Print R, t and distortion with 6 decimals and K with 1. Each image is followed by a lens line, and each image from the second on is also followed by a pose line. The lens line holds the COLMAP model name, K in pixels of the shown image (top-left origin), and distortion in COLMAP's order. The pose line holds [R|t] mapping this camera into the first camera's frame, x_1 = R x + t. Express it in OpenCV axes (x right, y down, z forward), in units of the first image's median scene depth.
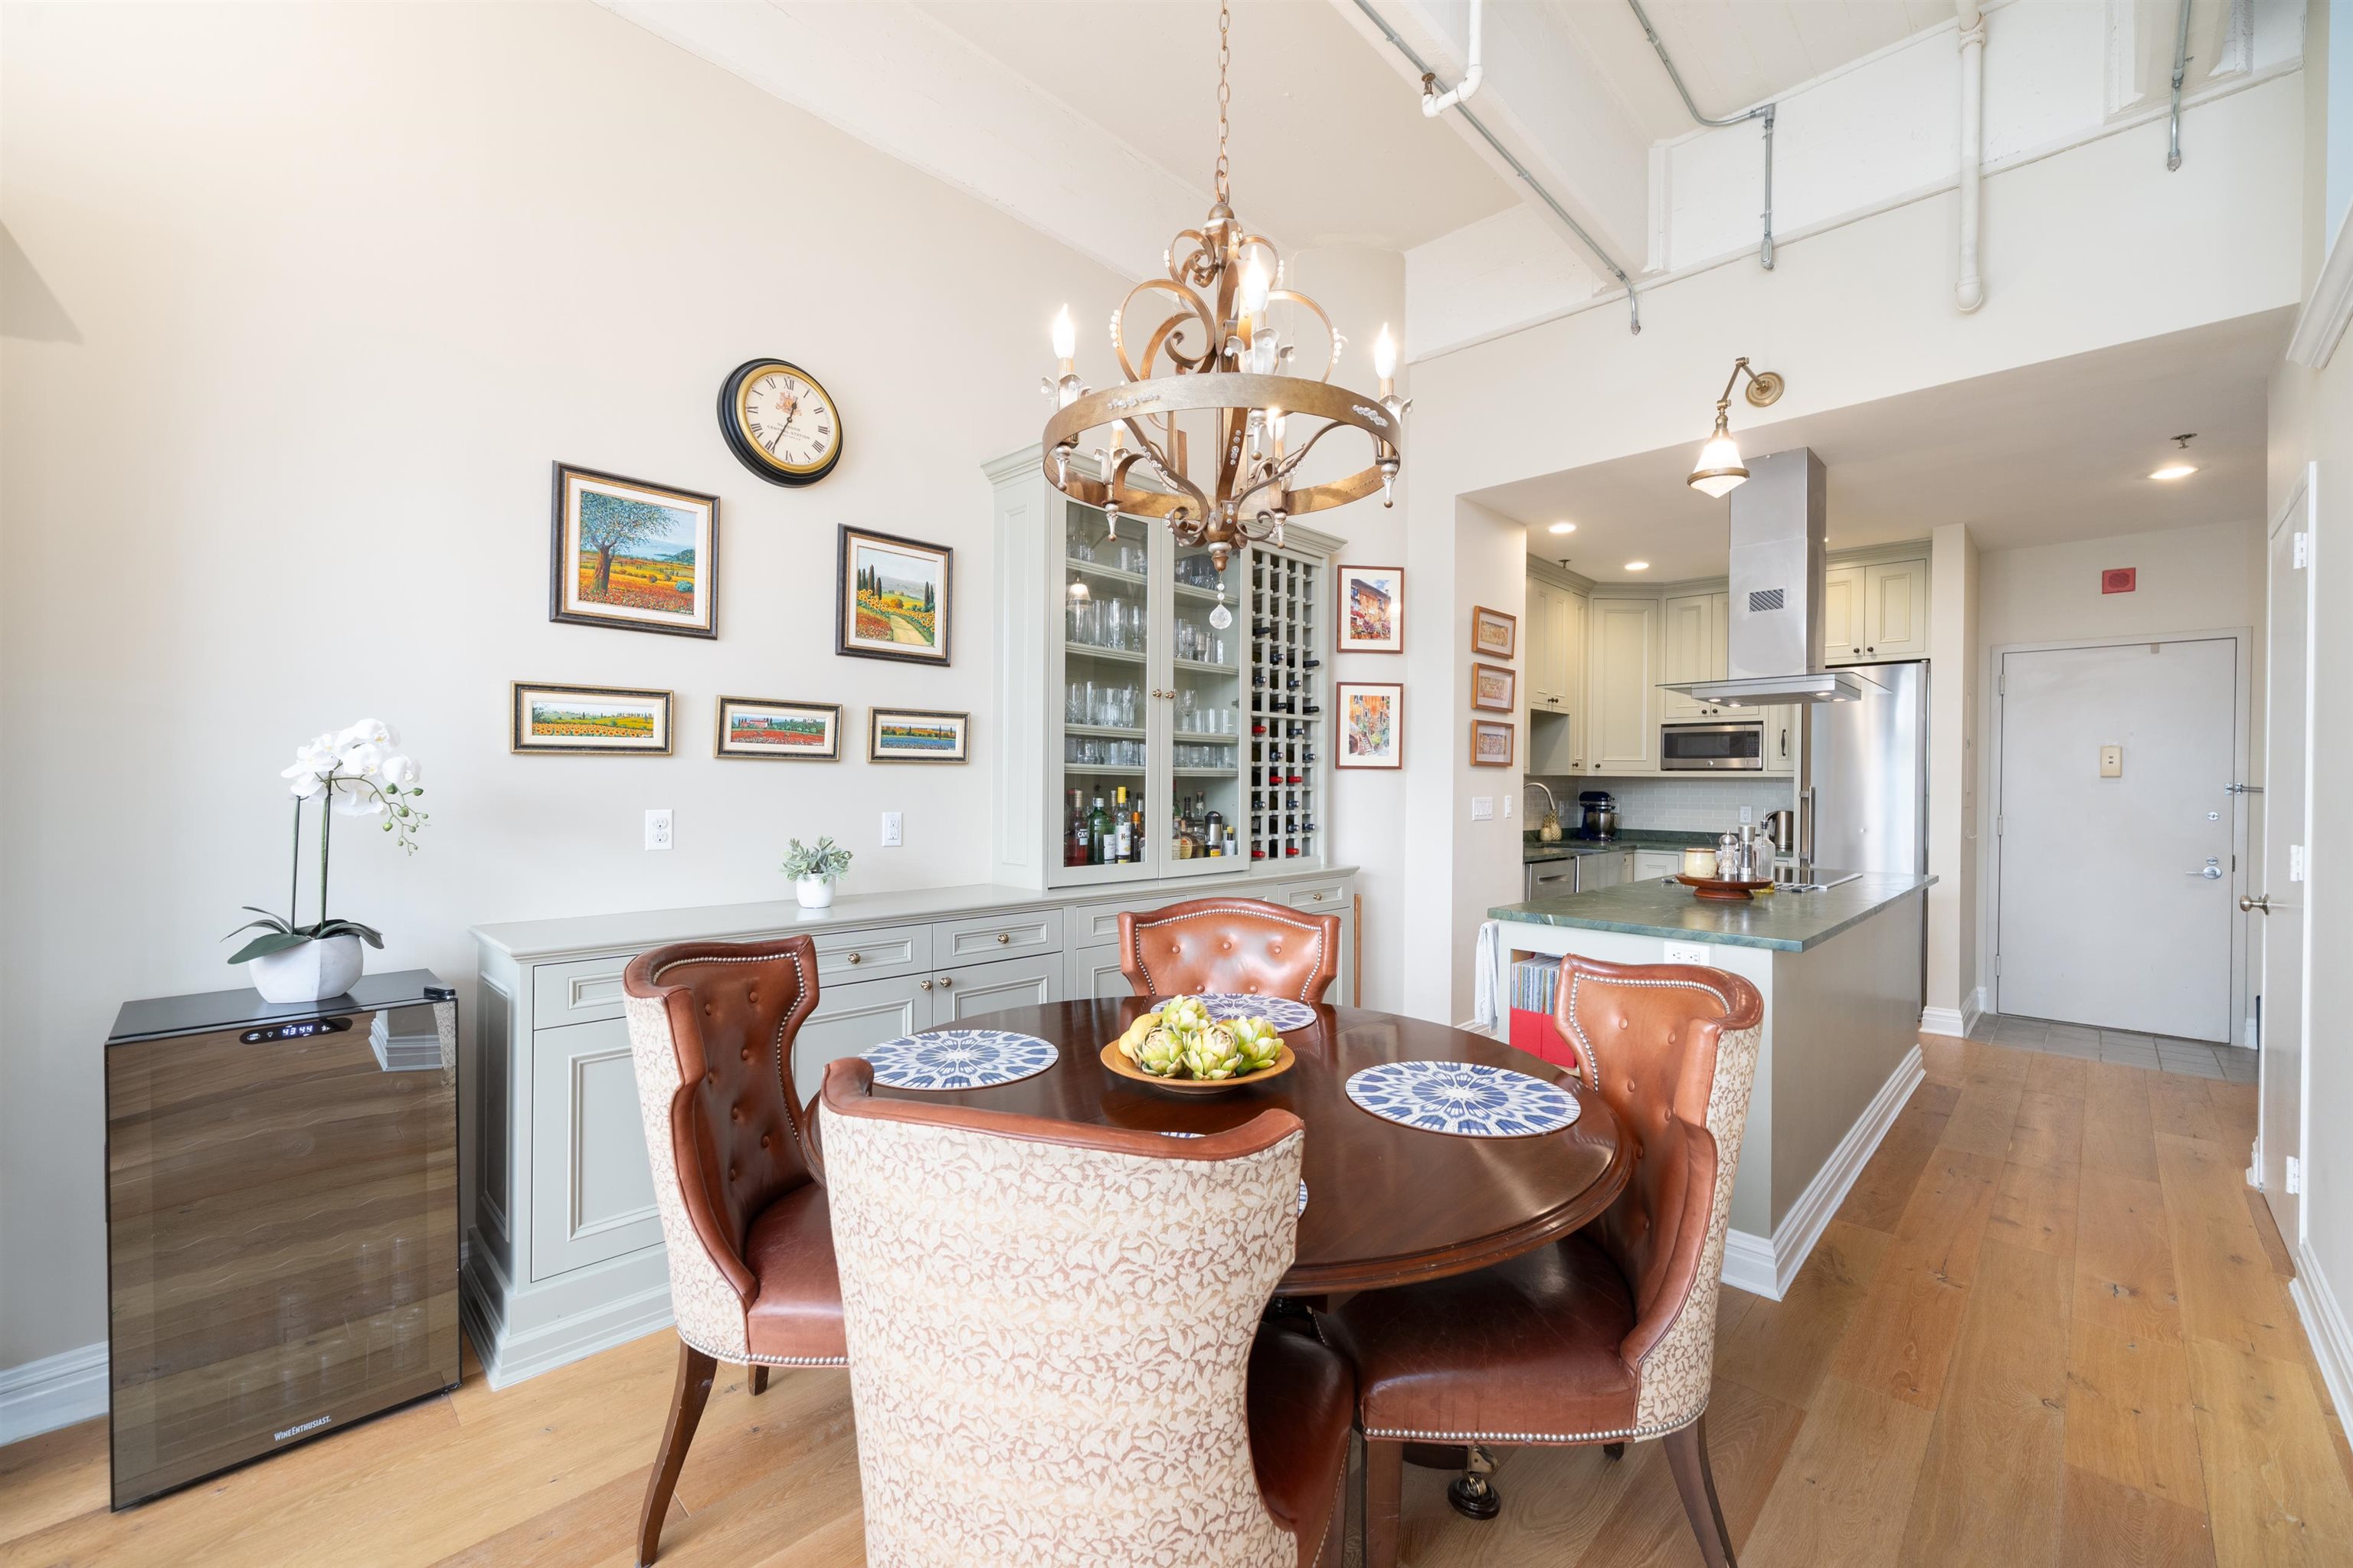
lens RADIAL K [[953.8, 0, 1180.2], [0, 953.8, 786.9], [0, 0, 1]] dist [-0.000151, 0.000458]
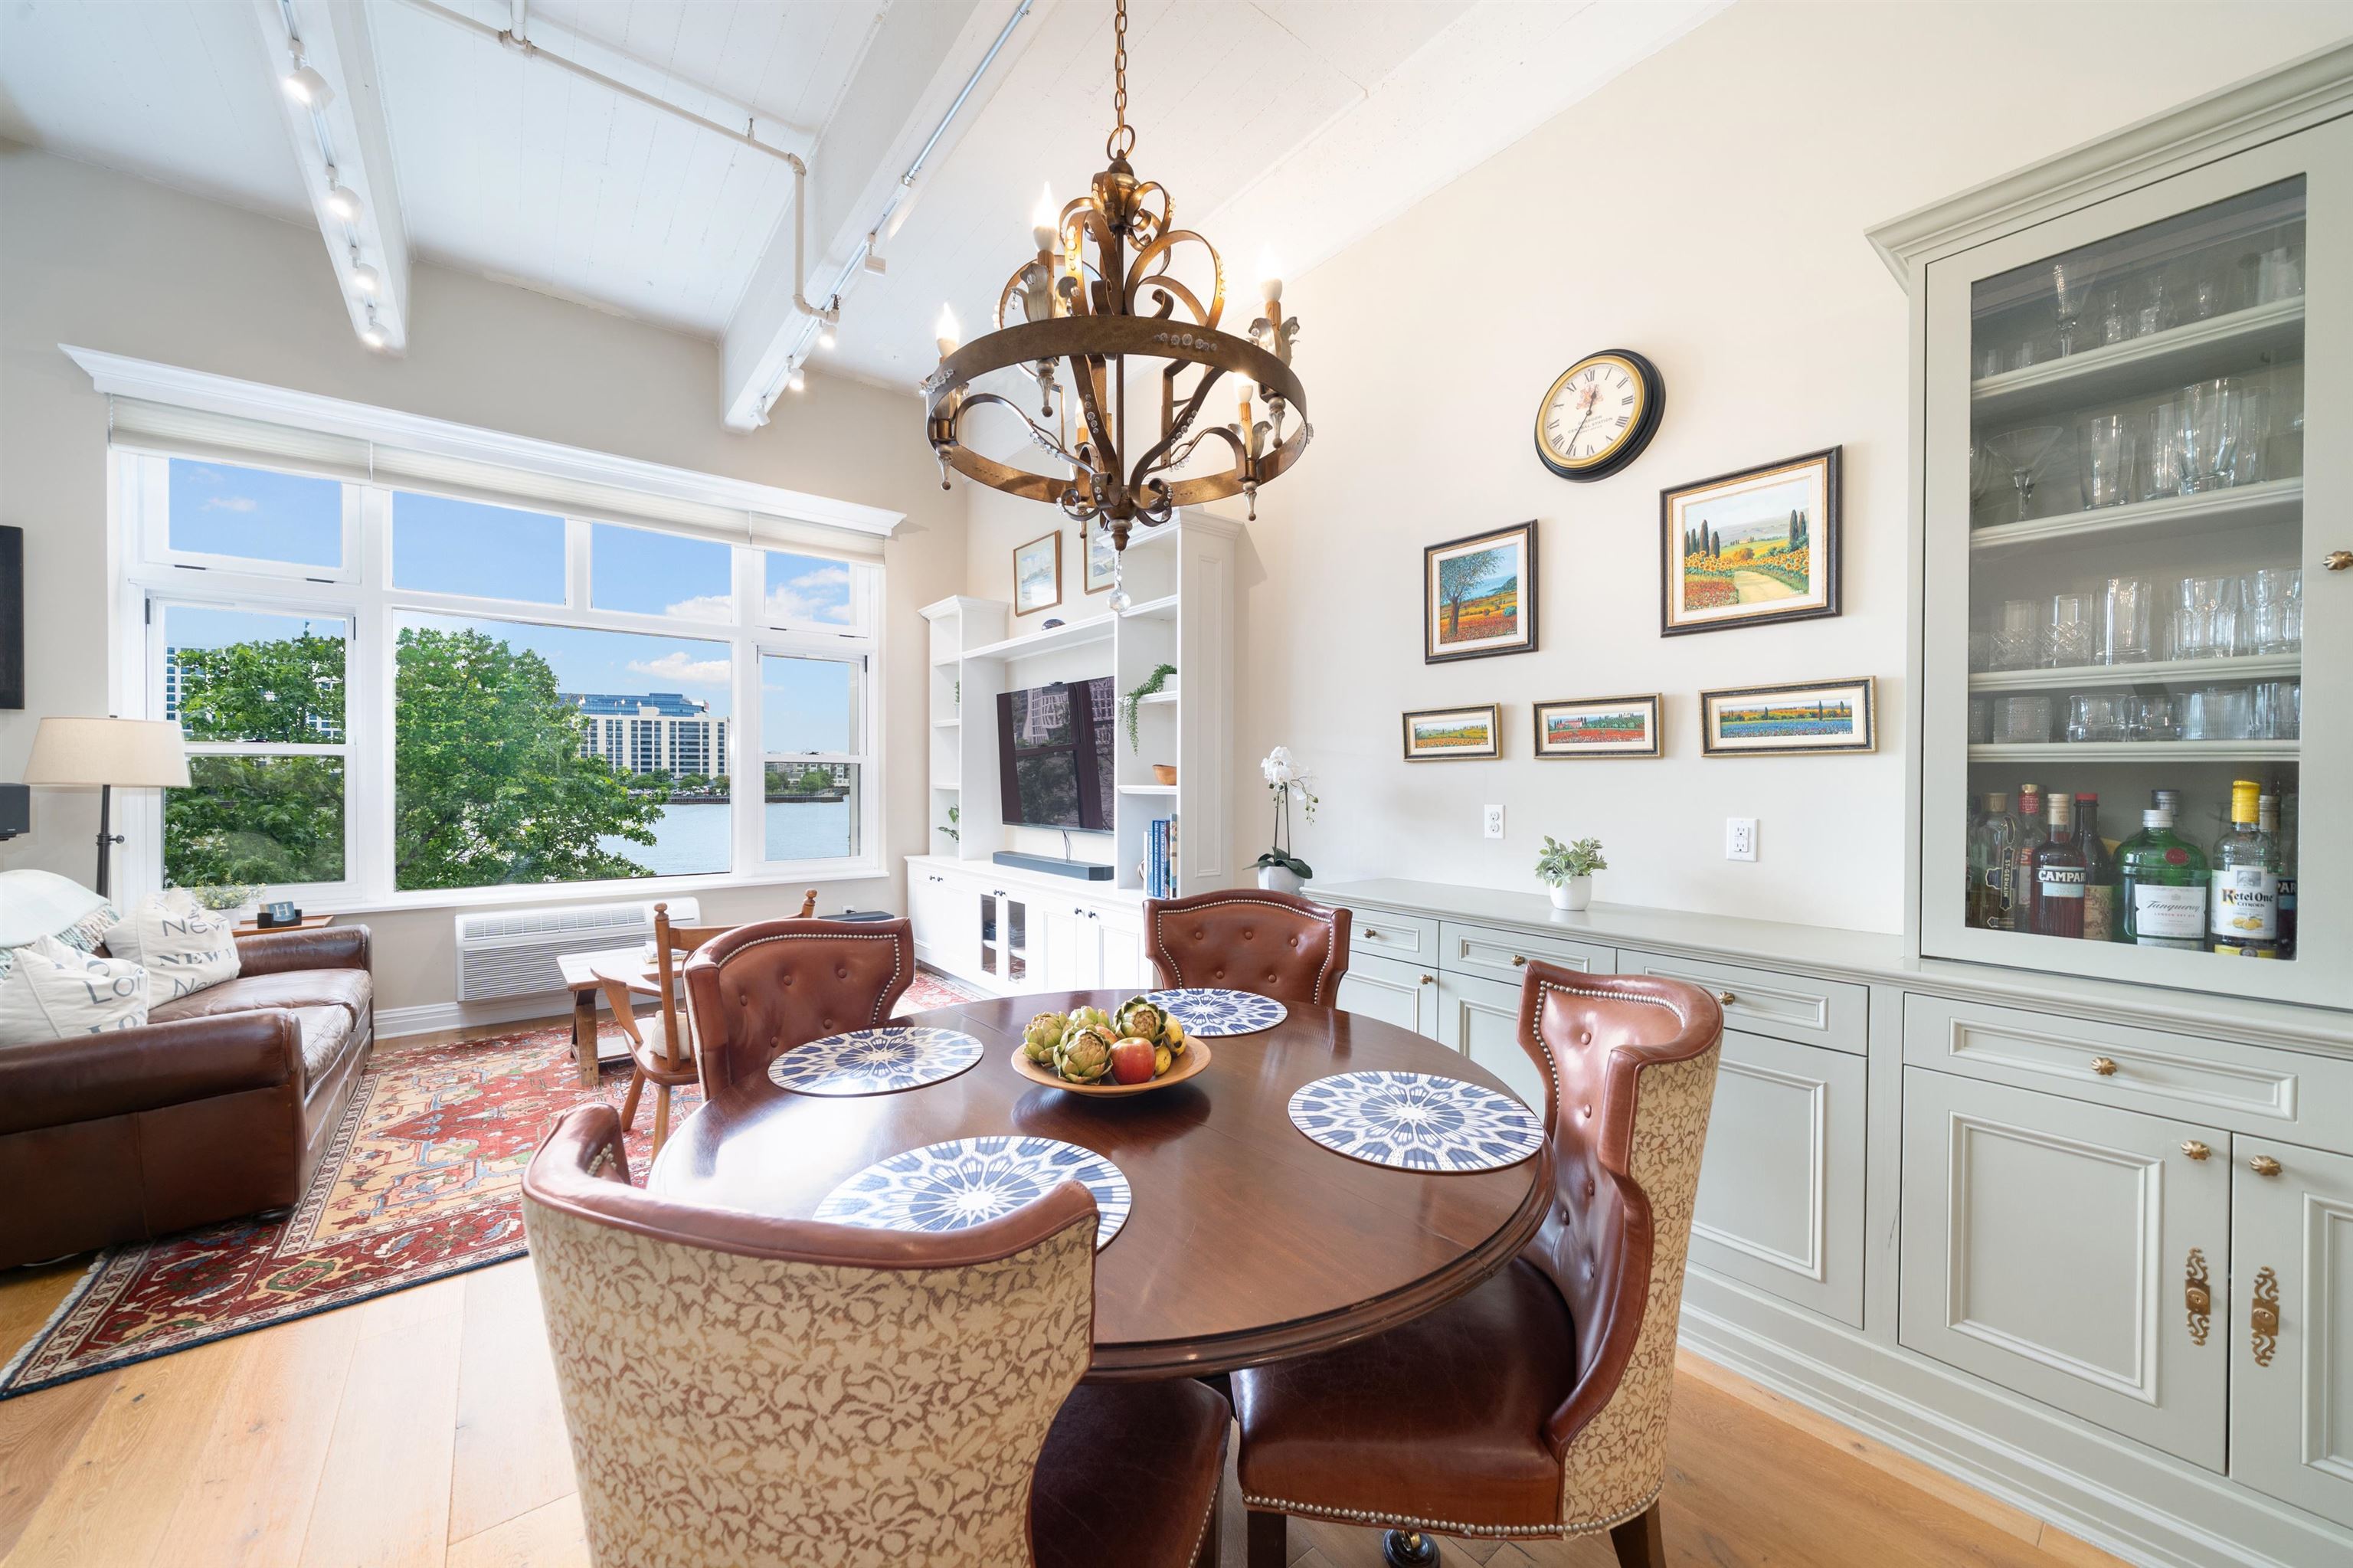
lens RADIAL K [[849.5, 0, 1172.4], [0, 849.5, 786.1], [0, 0, 1]] dist [-0.001909, -0.000062]
pose [[-0.134710, -0.000165, -0.990885, 0.358630], [-0.004995, 0.999987, 0.000513, 0.001558], [0.990873, 0.005019, -0.134709, 0.481756]]
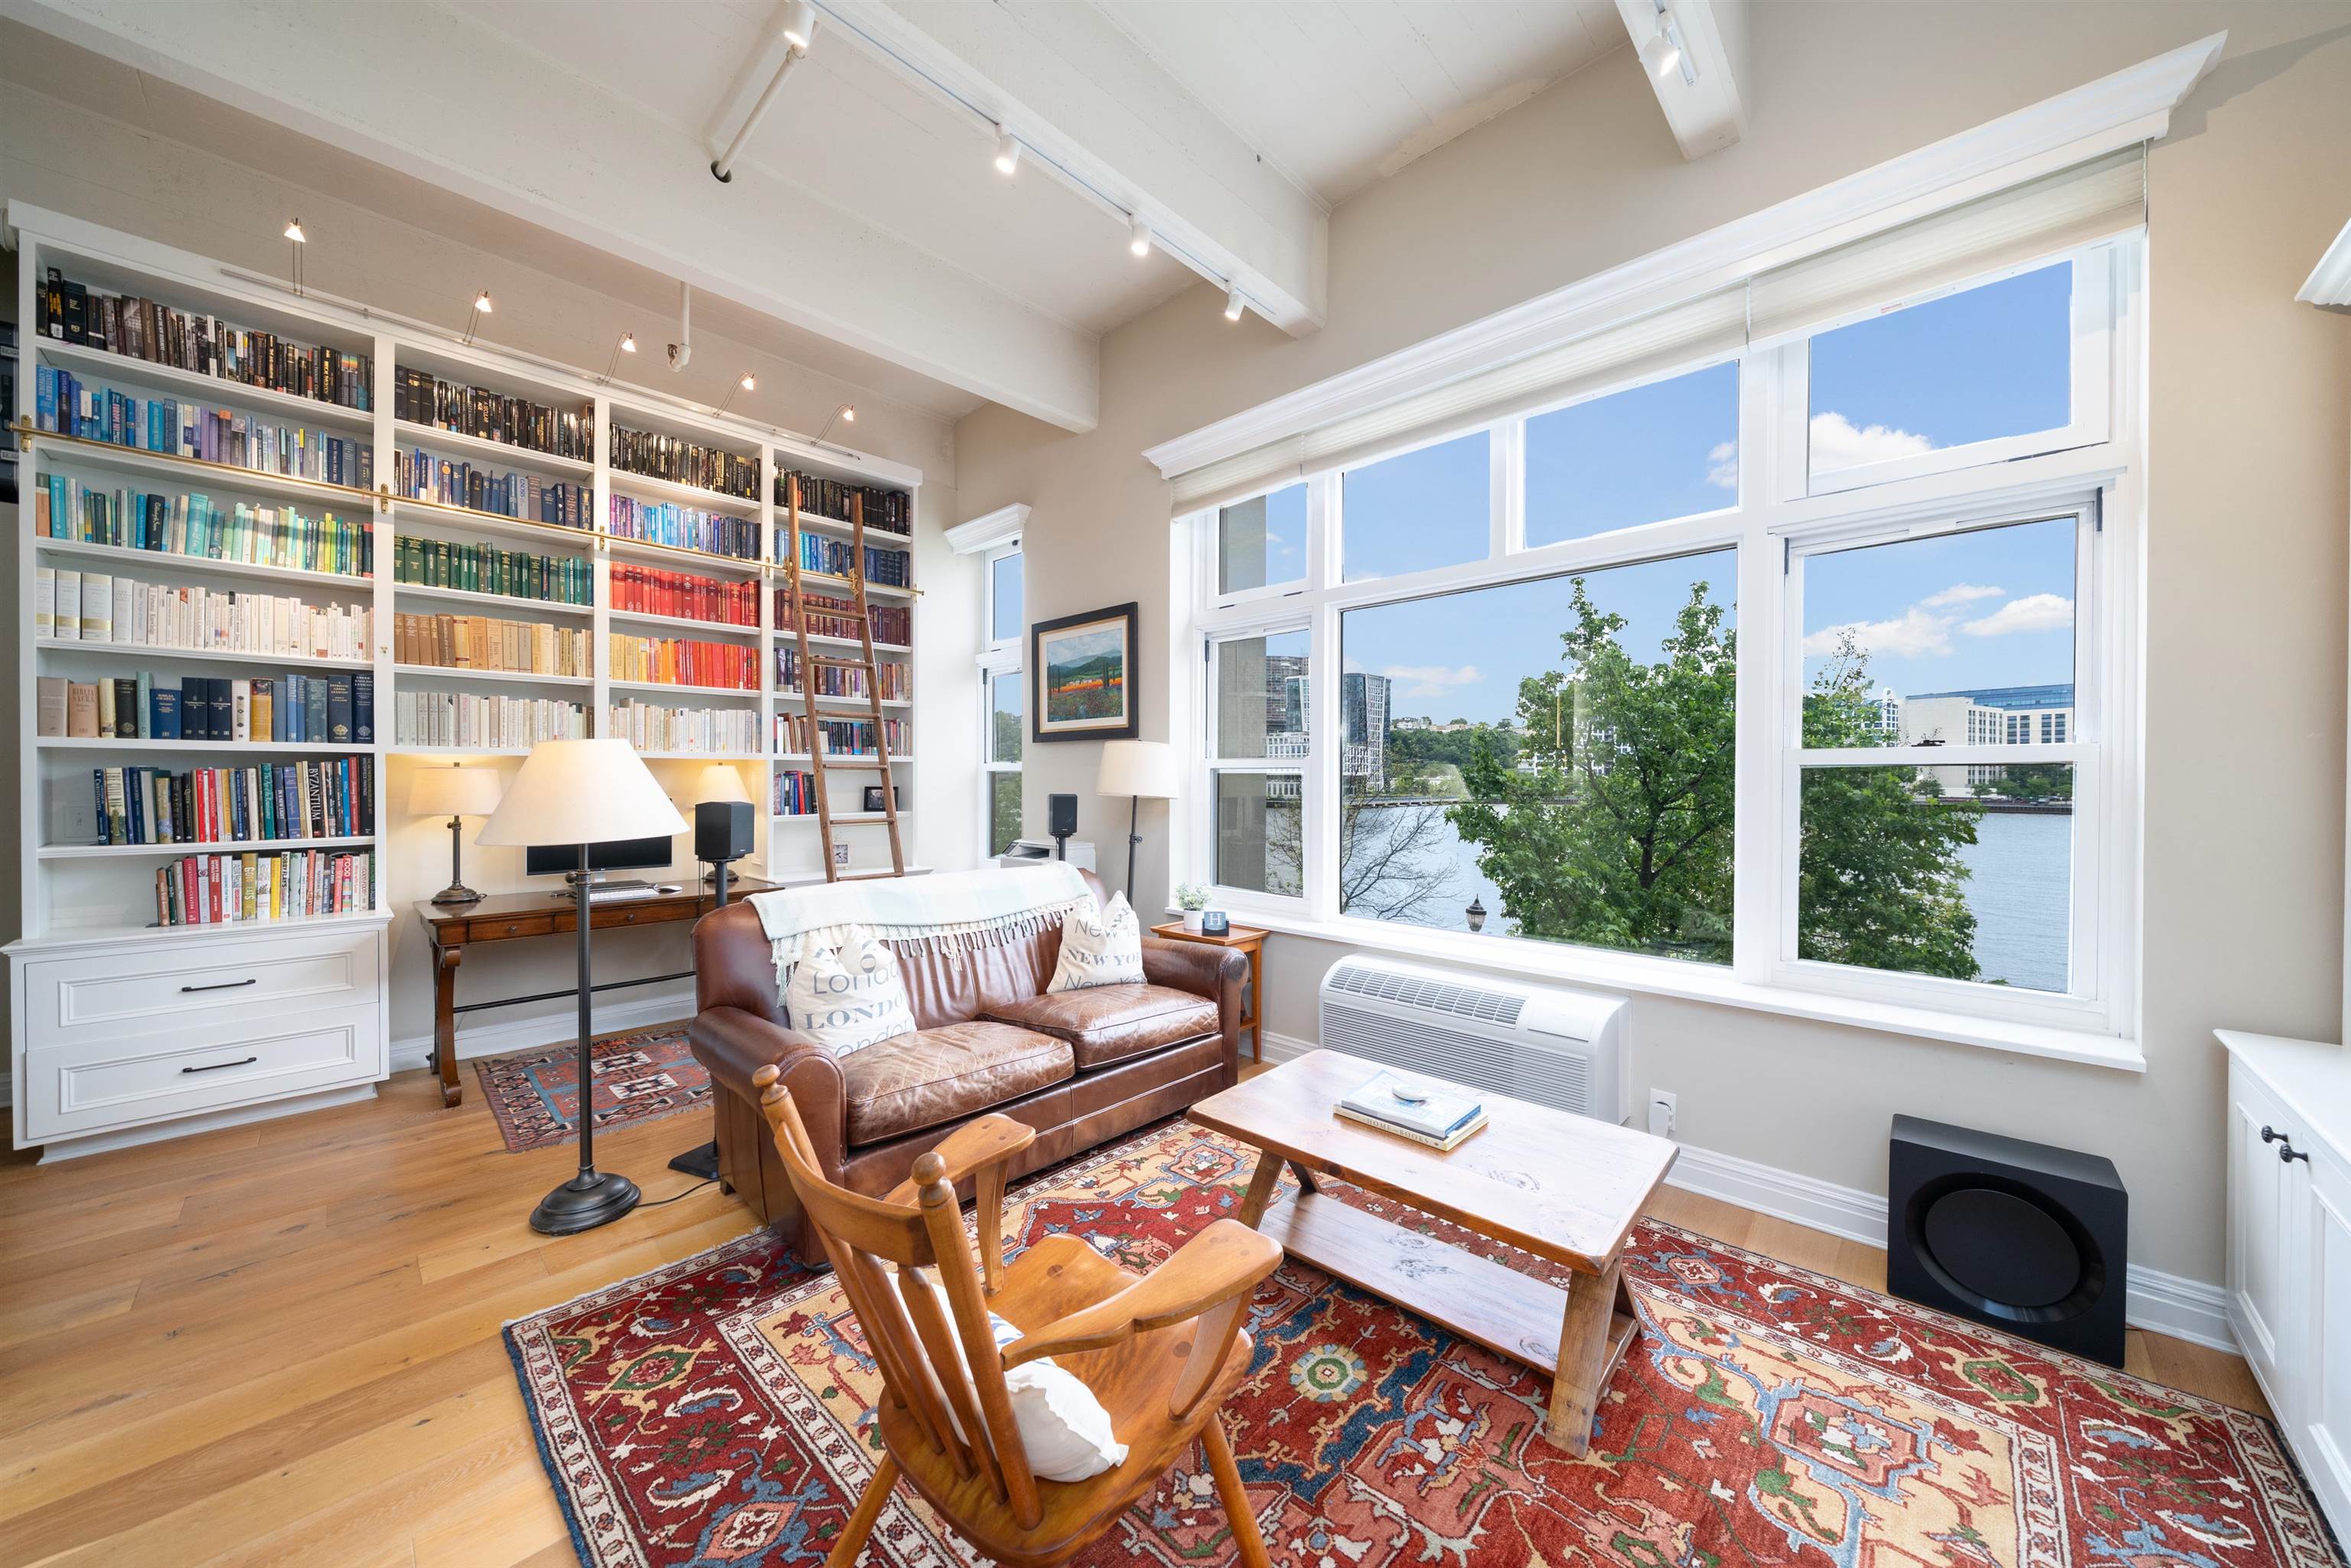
lens RADIAL K [[816.5, 0, 1179.5], [0, 816.5, 785.7], [0, 0, 1]] dist [-0.008044, 0.000476]
pose [[-0.999912, -0.012655, -0.003984, -0.360061], [-0.012696, 0.999866, 0.010308, -0.016124], [0.003853, 0.010358, -0.999939, 0.315720]]
